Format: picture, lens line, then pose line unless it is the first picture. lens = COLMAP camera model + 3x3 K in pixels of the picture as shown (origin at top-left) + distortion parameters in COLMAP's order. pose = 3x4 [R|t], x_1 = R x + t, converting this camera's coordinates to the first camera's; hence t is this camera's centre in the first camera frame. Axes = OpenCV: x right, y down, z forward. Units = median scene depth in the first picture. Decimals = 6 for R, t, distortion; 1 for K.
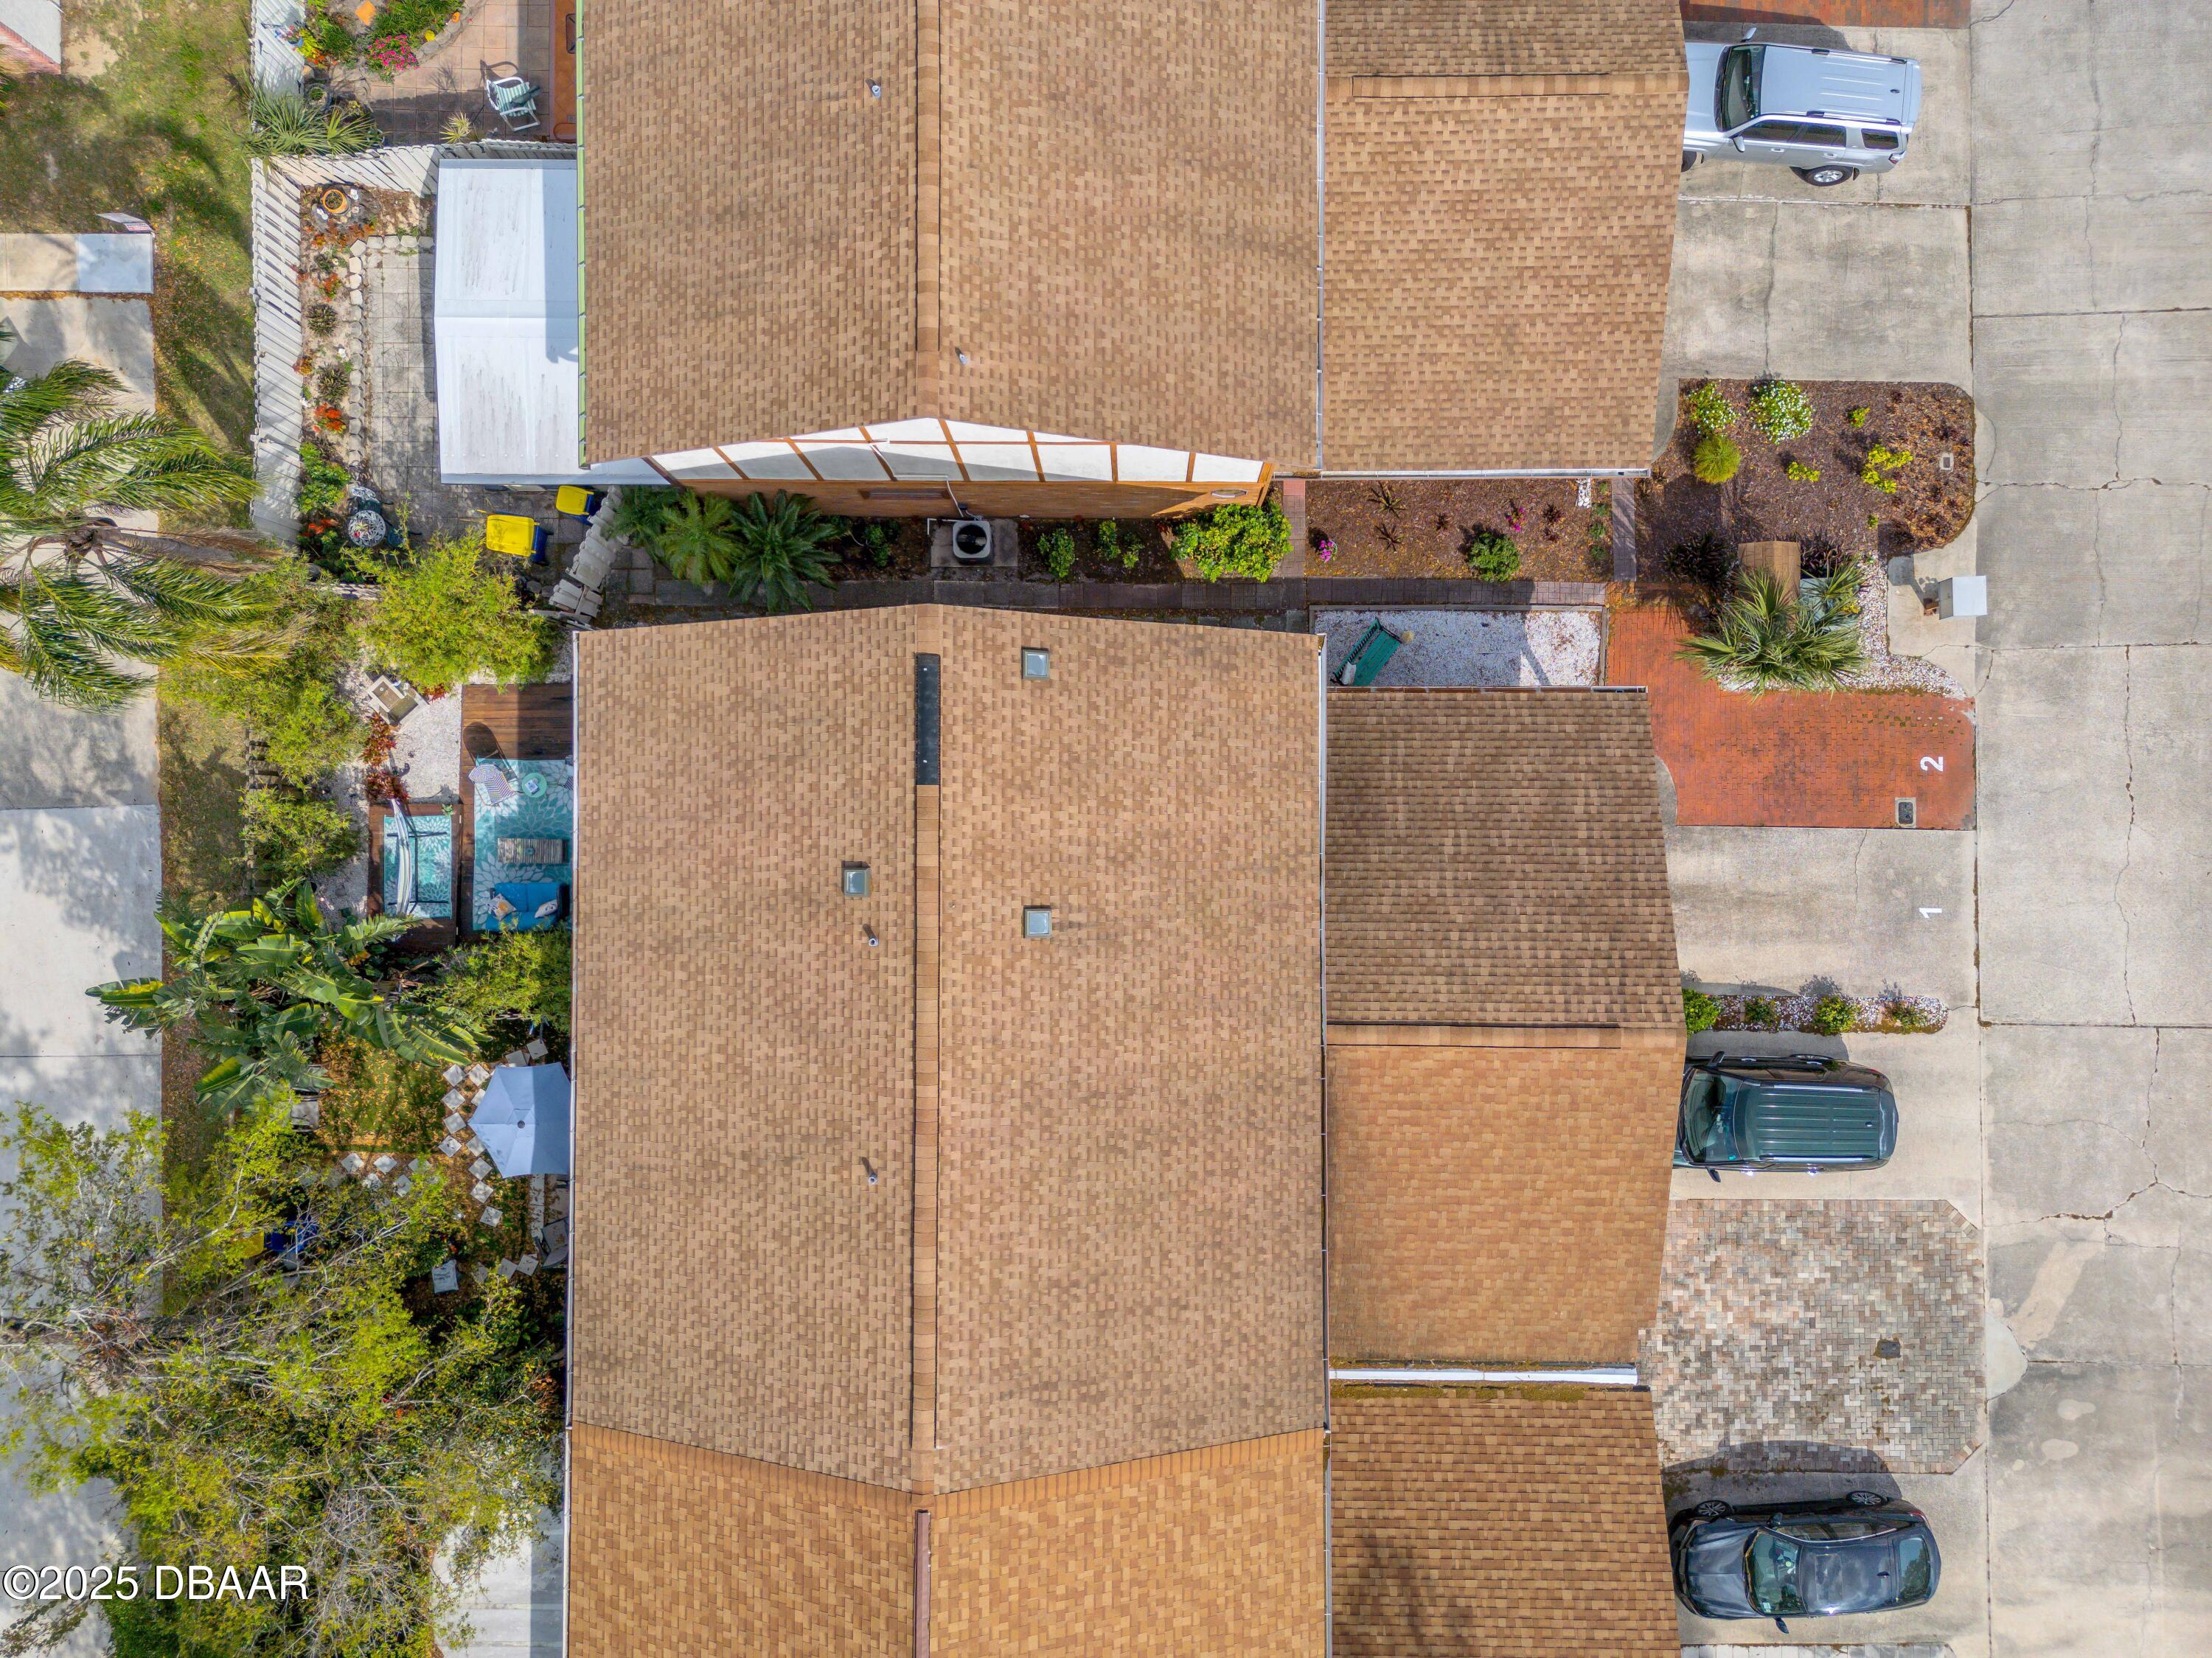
lens RADIAL K [[1577.1, 0, 1106.4], [0, 1577.1, 814.3], [0, 0, 1]] dist [0.110506, -0.123336]
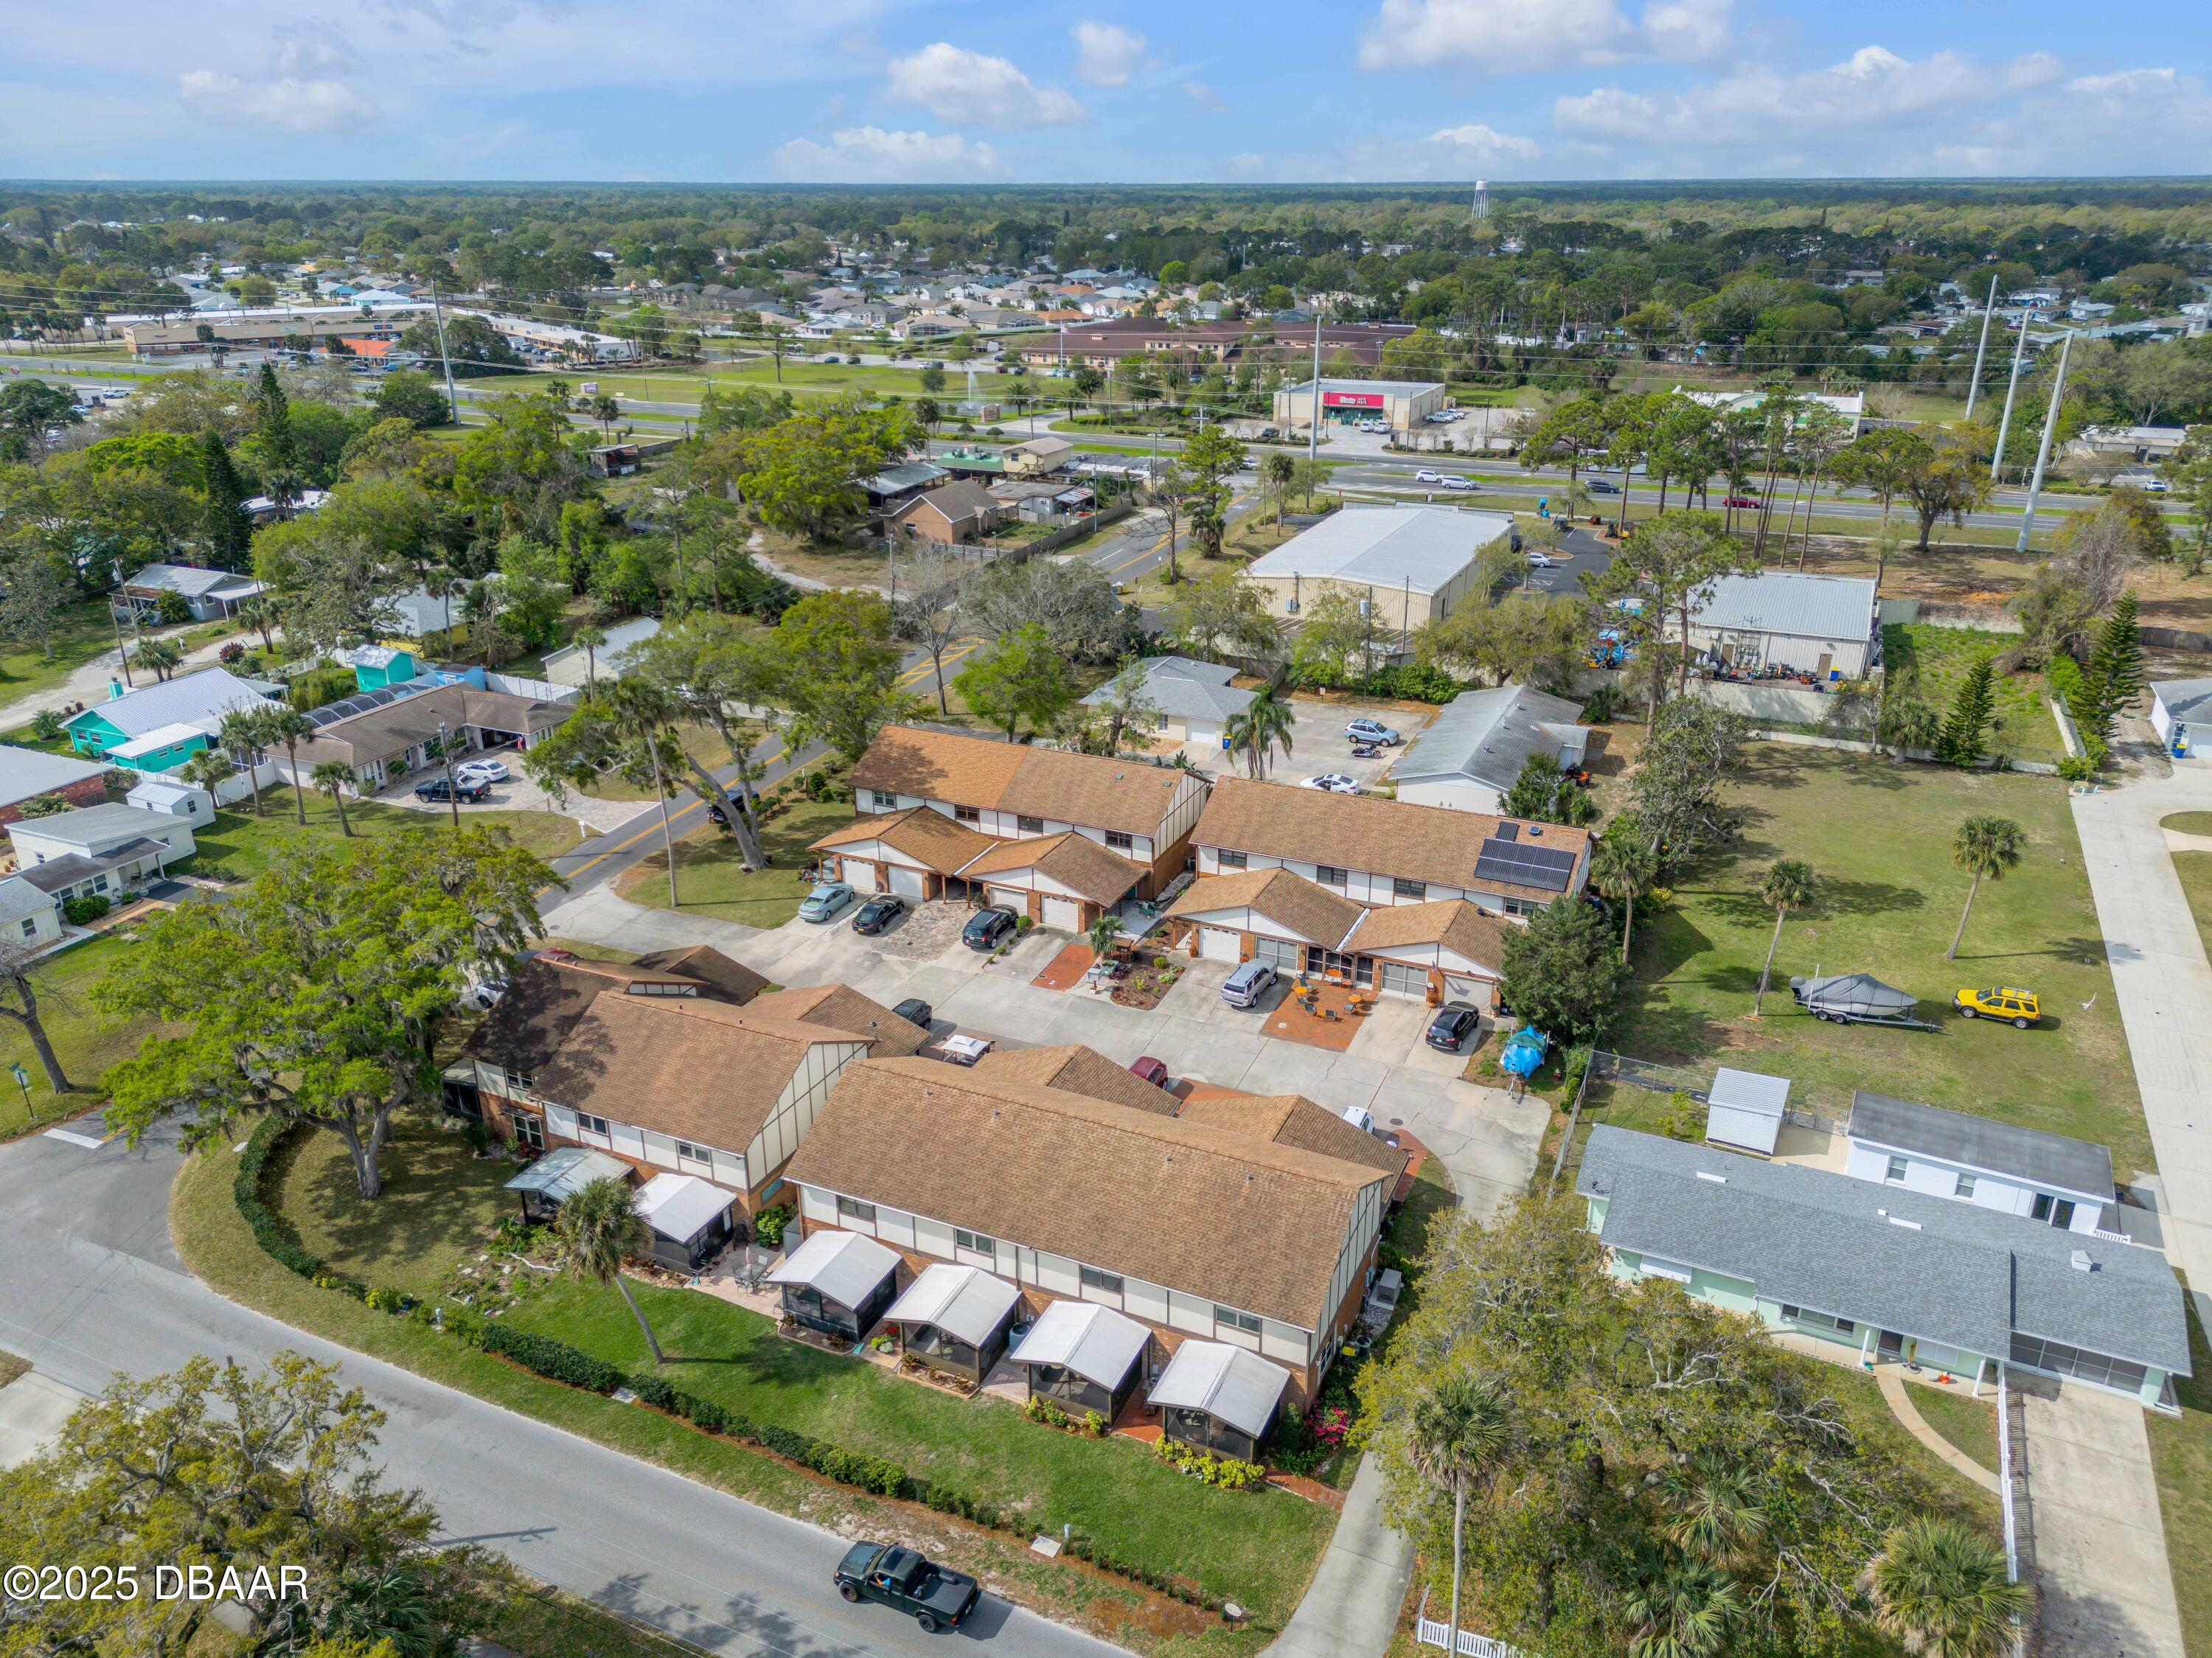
lens RADIAL K [[1586.6, 0, 1115.5], [0, 1586.6, 834.2], [0, 0, 1]] dist [0.071870, -0.073200]
pose [[-0.406802, 0.358043, -0.840427, 3.131030], [-0.913283, -0.138619, 0.383012, -1.375445], [0.020636, 0.923358, 0.383386, -0.545056]]
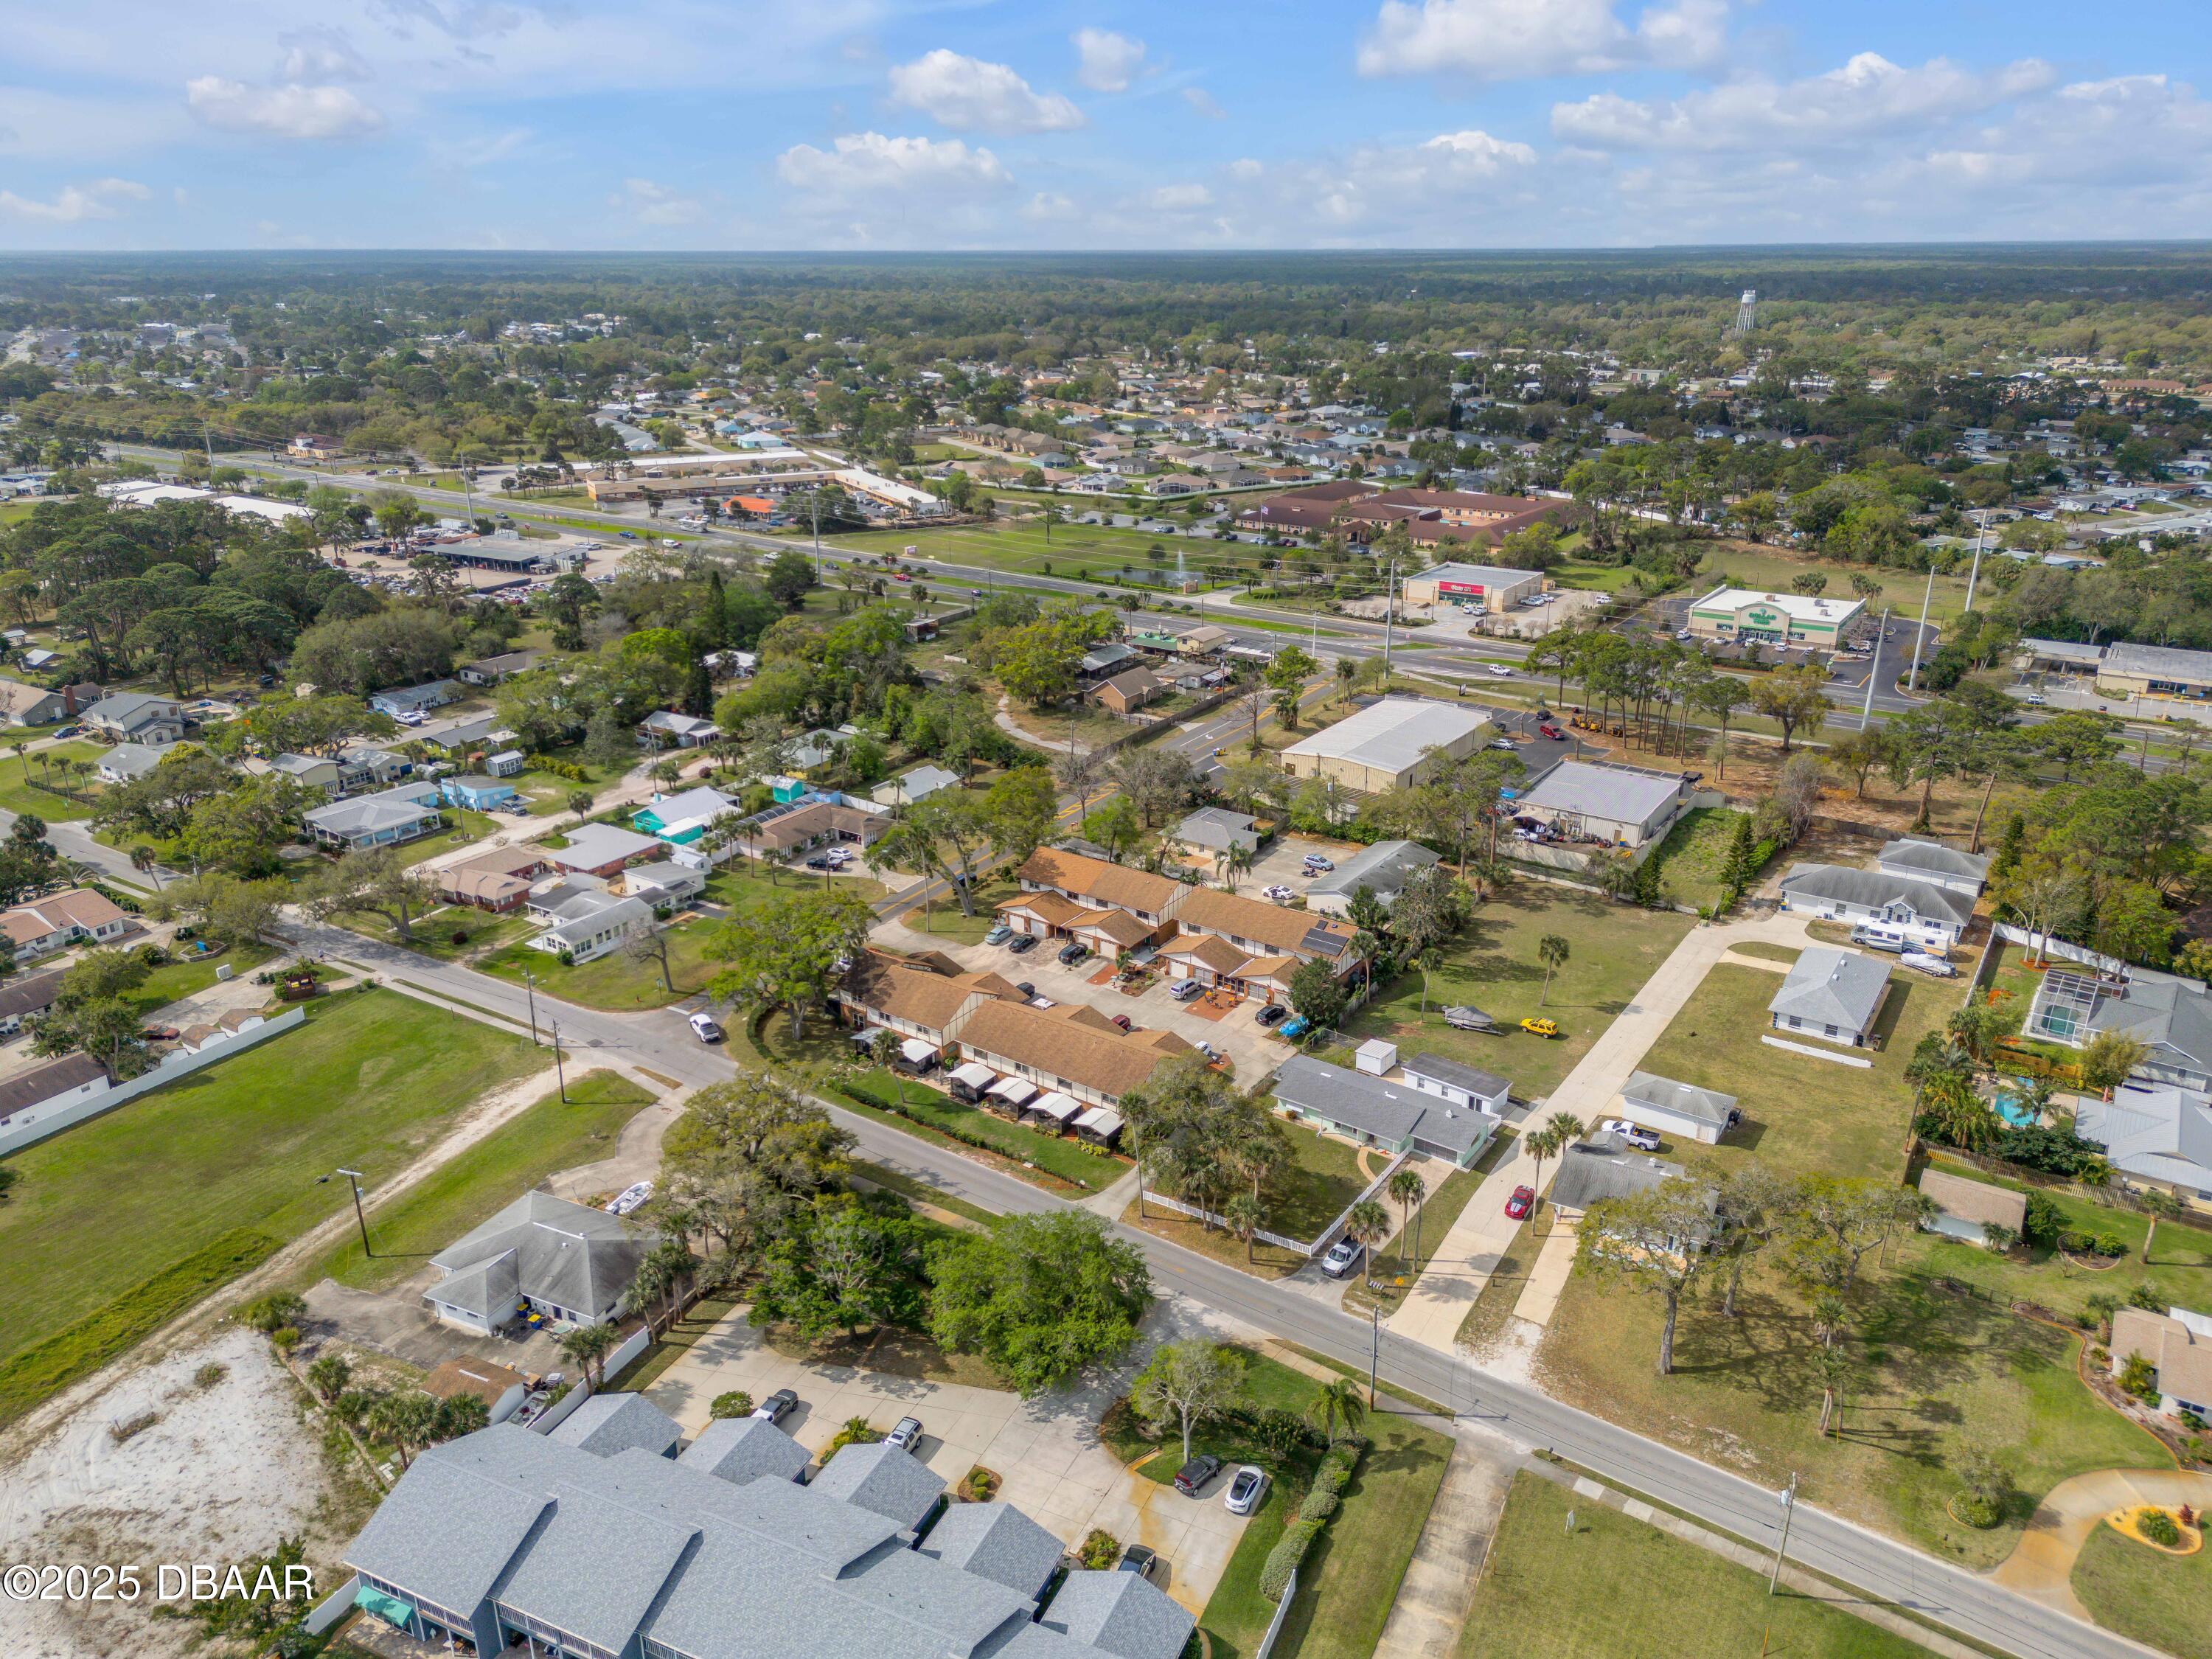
lens RADIAL K [[1577.2, 0, 1106.4], [0, 1577.2, 814.8], [0, 0, 1]] dist [0.110506, -0.123336]
pose [[-0.571504, 0.292240, -0.766798, 5.584597], [-0.820196, -0.174133, 0.544937, -3.717783], [0.025727, 0.940358, 0.339212, -2.028353]]
